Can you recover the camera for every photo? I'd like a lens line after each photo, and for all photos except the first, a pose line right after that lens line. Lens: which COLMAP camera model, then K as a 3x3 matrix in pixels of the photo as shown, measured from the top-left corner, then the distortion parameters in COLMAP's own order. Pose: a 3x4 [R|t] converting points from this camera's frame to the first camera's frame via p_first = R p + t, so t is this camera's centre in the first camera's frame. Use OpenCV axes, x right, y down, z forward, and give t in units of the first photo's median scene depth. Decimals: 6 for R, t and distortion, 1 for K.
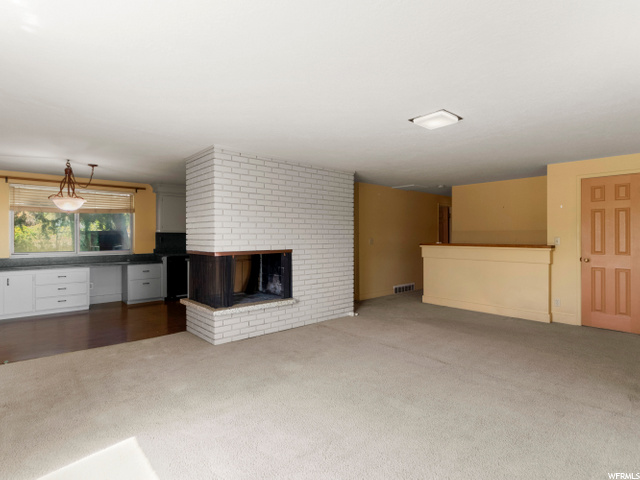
lens RADIAL K [[334.7, 0, 319.9], [0, 334.7, 245.1], [0, 0, 1]] dist [-0.003504, -0.000765]
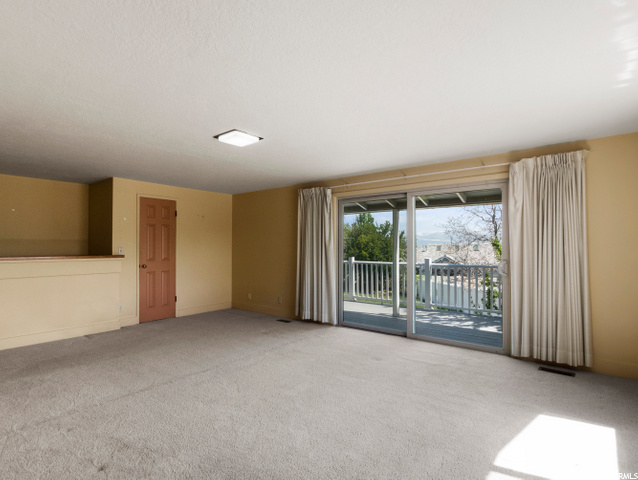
lens RADIAL K [[345.6, 0, 319.0], [0, 345.6, 240.0], [0, 0, 1]] dist [-0.000873, -0.000822]
pose [[-0.167749, 0.013807, 0.985733, -0.528479], [0.028791, 0.999544, -0.009101, -0.019124], [-0.985409, 0.026854, -0.168070, 0.600870]]
